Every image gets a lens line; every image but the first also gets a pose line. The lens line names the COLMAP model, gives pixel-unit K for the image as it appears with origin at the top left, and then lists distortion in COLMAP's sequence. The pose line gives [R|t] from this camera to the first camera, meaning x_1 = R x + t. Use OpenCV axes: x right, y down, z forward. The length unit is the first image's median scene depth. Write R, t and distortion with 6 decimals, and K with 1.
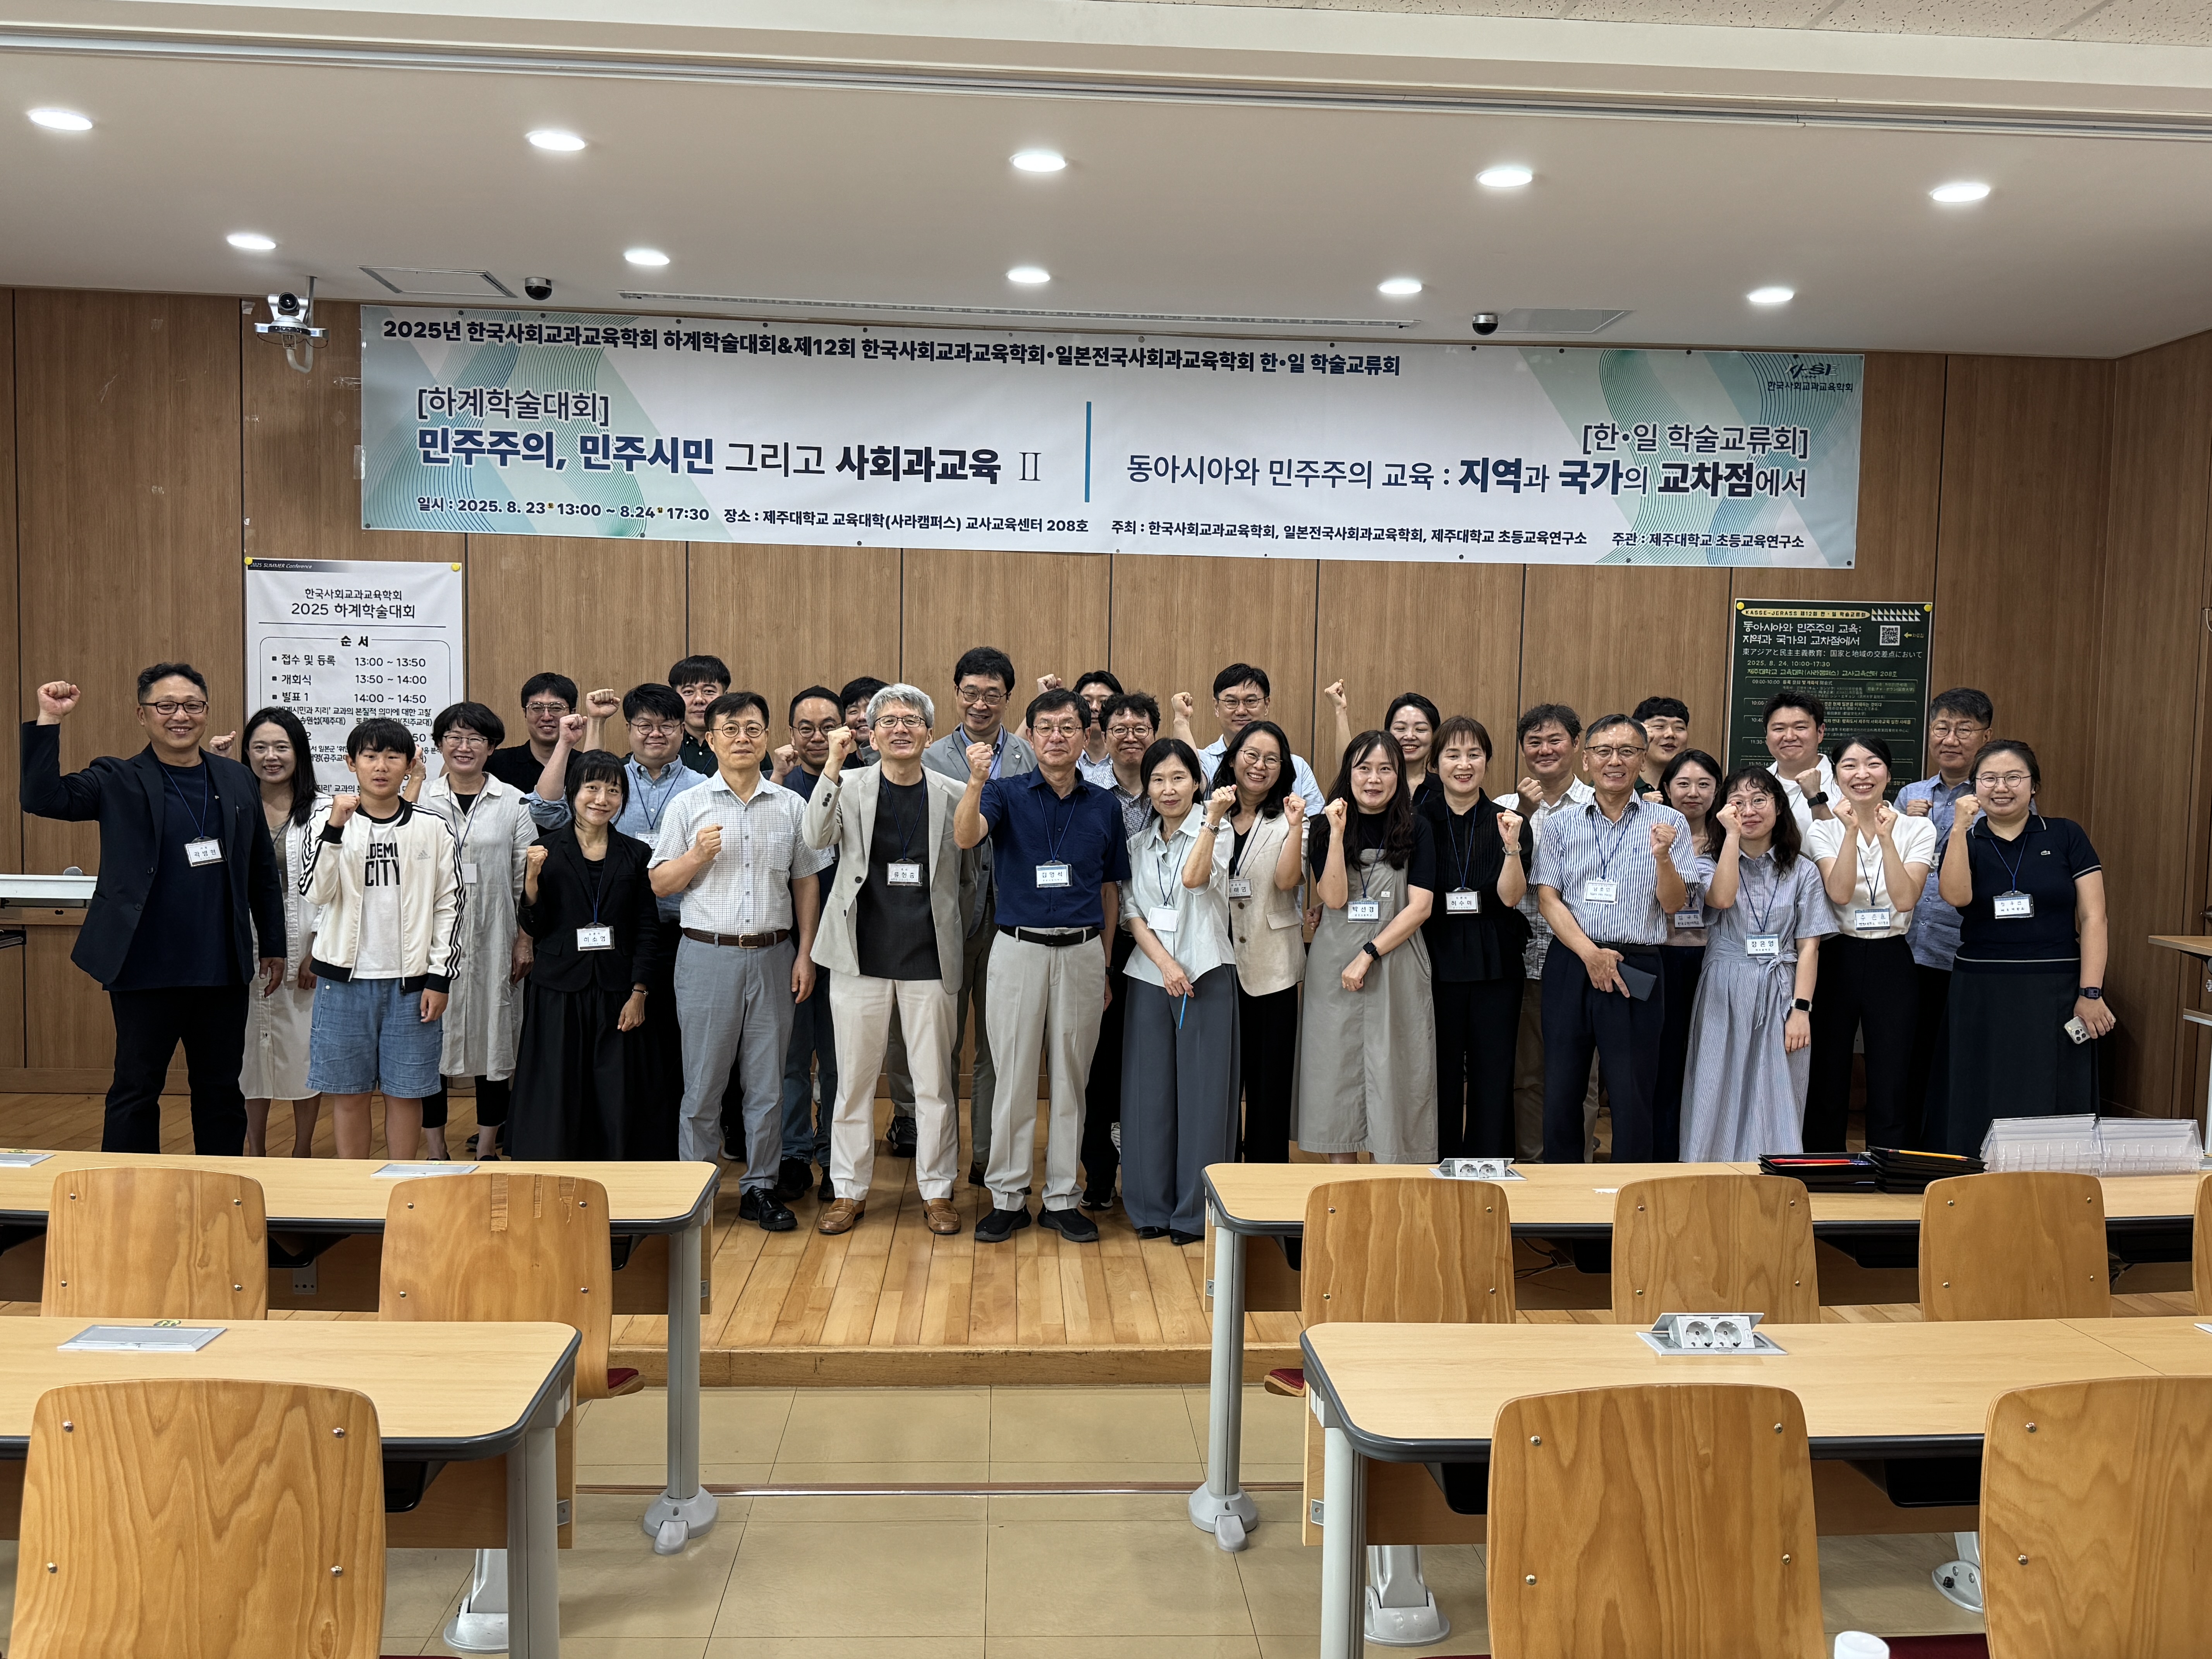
lens RADIAL K [[1906.4, 0, 1105.6], [0, 1906.4, 846.5], [0, 0, 1]] dist [0.104095, -0.161199]
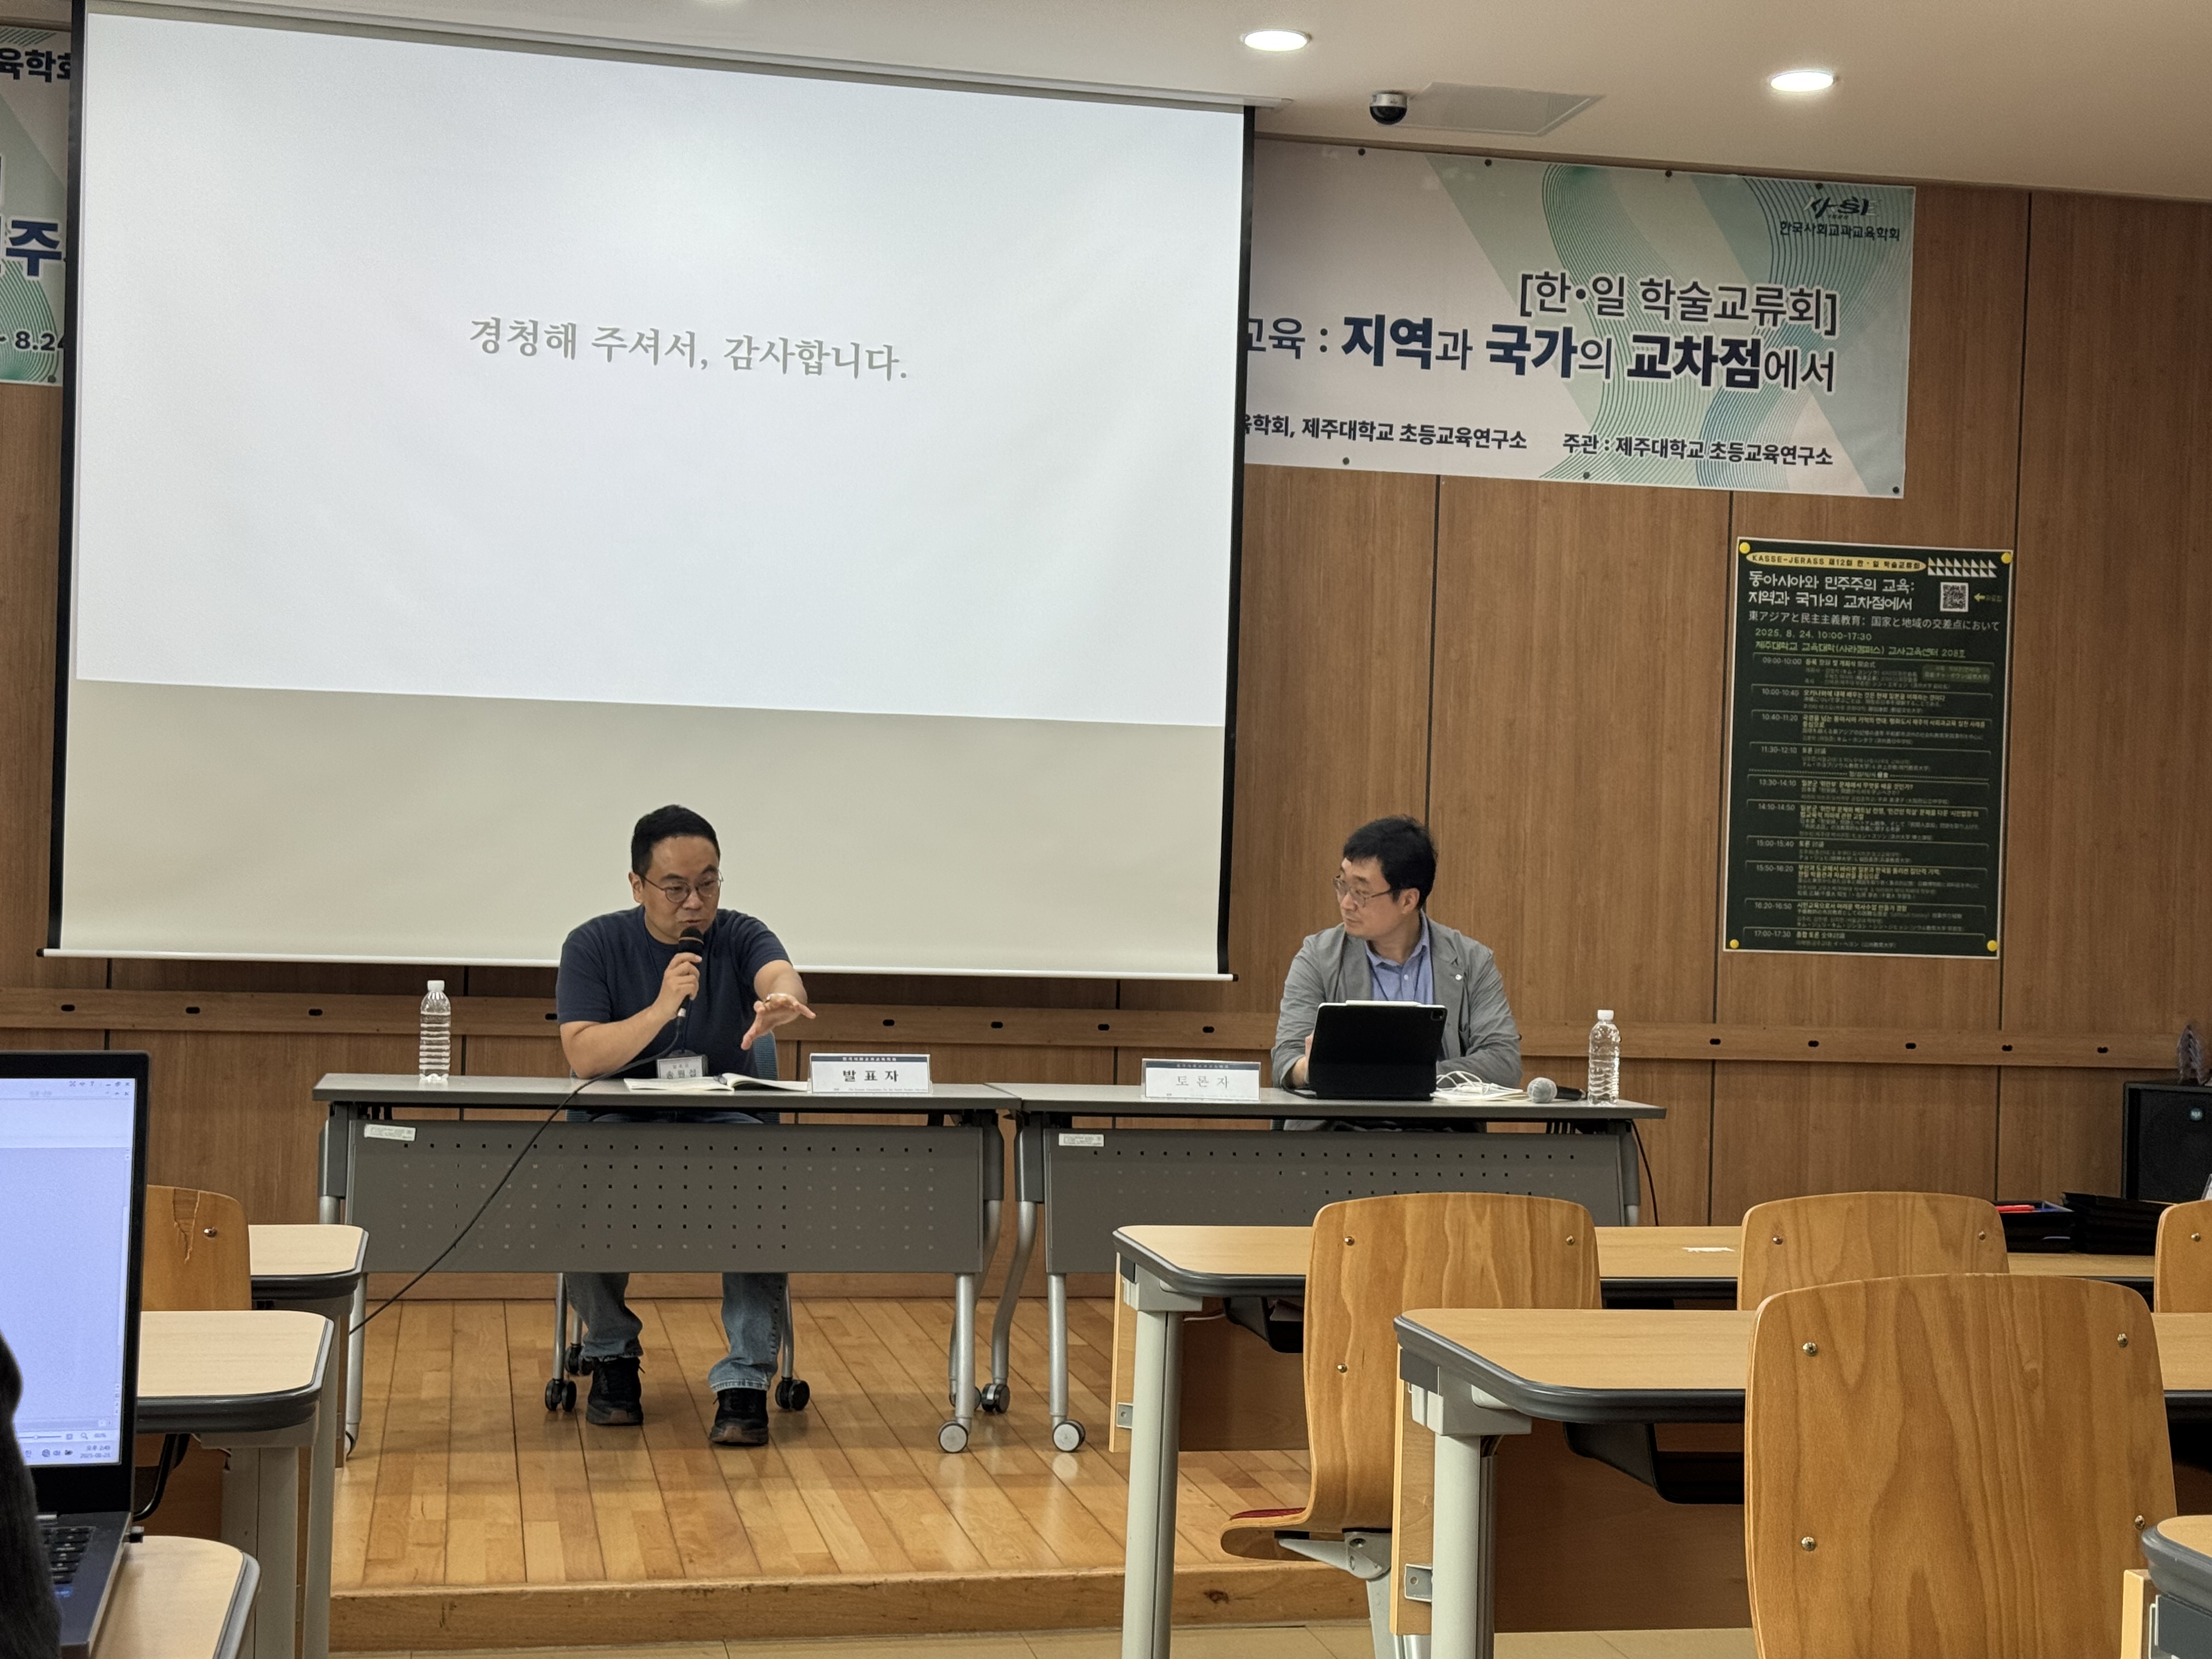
lens RADIAL K [[3077.5, 0, 1107.9], [0, 3077.5, 846.6], [0, 0, 1]] dist [0.096314, 0.000000]
pose [[0.988099, 0.010004, 0.153495, -0.059664], [0.000605, 0.997622, -0.068917, 0.056855], [-0.153820, 0.068190, 0.985743, -0.028956]]
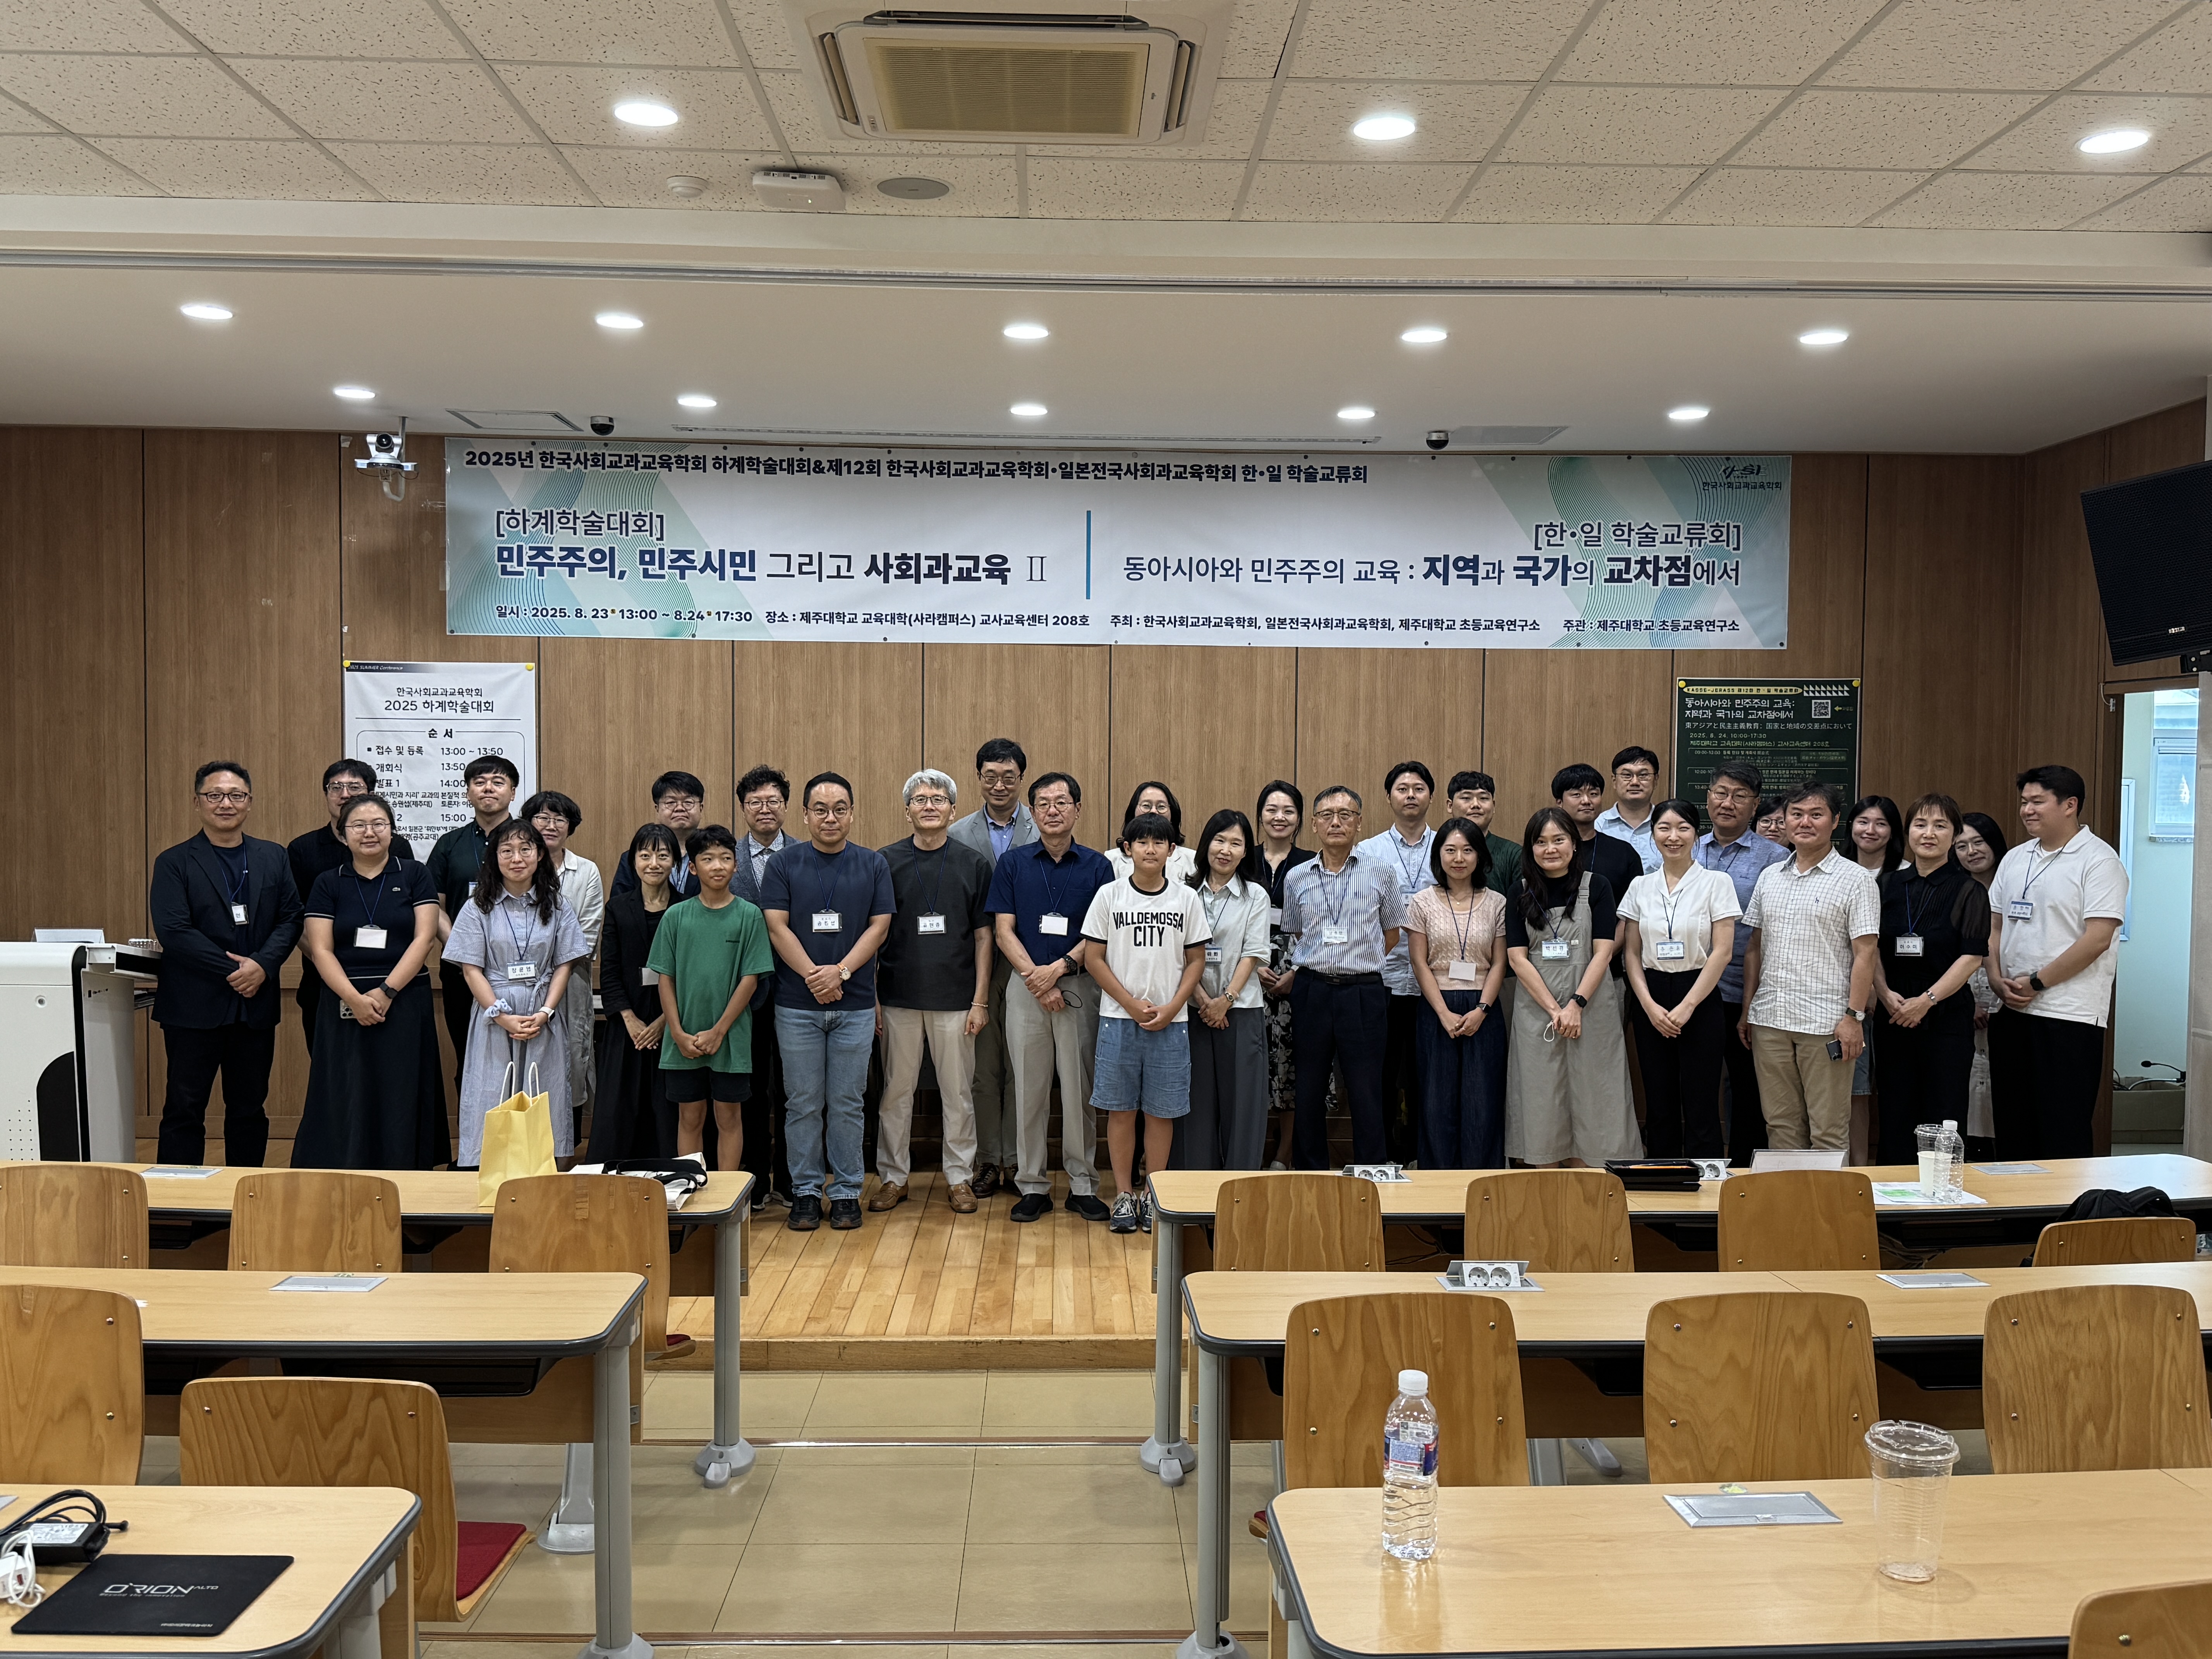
lens RADIAL K [[1929.5, 0, 1100.1], [0, 1929.5, 838.7], [0, 0, 1]] dist [0.113800, -0.110864]
pose [[0.999460, -0.010970, -0.030983, 0.031630], [0.009942, 0.999401, -0.033155, -0.002903], [0.031328, 0.032829, 0.998970, -0.127560]]
